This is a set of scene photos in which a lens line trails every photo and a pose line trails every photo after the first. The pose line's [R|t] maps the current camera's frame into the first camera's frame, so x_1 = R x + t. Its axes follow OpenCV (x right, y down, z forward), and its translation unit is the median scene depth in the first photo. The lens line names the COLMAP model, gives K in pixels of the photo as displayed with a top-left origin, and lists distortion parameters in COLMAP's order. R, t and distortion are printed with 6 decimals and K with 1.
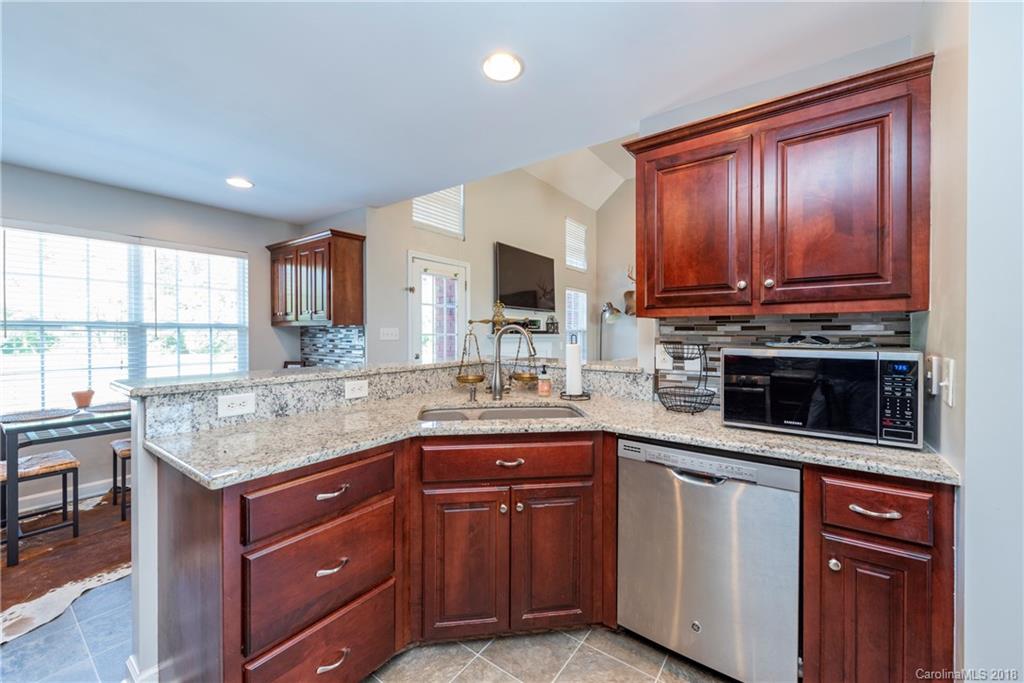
lens RADIAL K [[398.7, 0, 508.9], [0, 398.7, 337.0], [0, 0, 1]] dist [-0.000771, -0.000215]
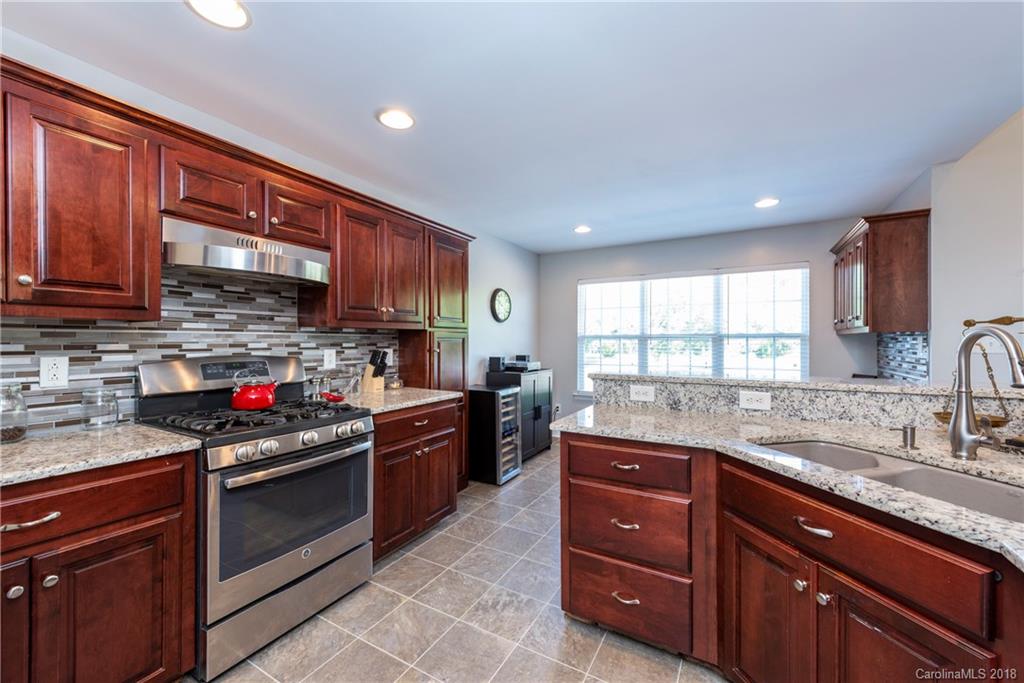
lens RADIAL K [[398.7, 0, 515.2], [0, 398.7, 341.4], [0, 0, 1]] dist [-0.000771, -0.000215]
pose [[0.117632, -0.000115, -0.993057, 0.278867], [-0.011754, 0.999930, -0.001508, -0.001451], [0.992988, 0.011850, 0.117622, 0.173835]]
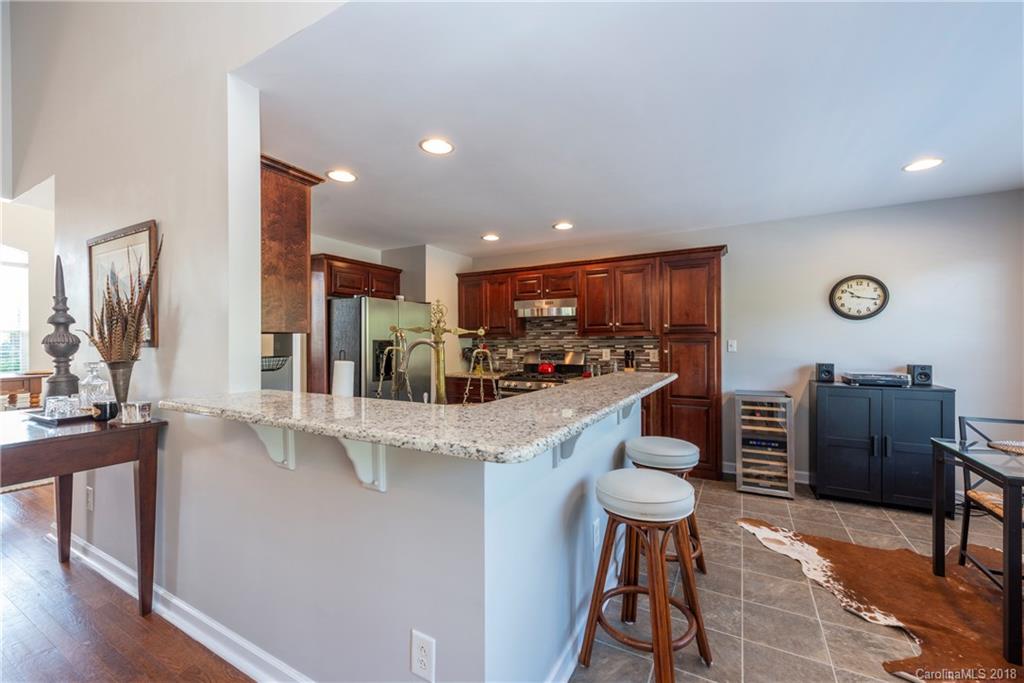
lens RADIAL K [[398.7, 0, 505.1], [0, 398.7, 345.8], [0, 0, 1]] dist [-0.000771, -0.000215]
pose [[-0.990588, 0.002358, -0.136859, -0.012751], [-0.000472, 0.999787, 0.020643, -0.020205], [0.136879, 0.020514, -0.990375, 1.141380]]
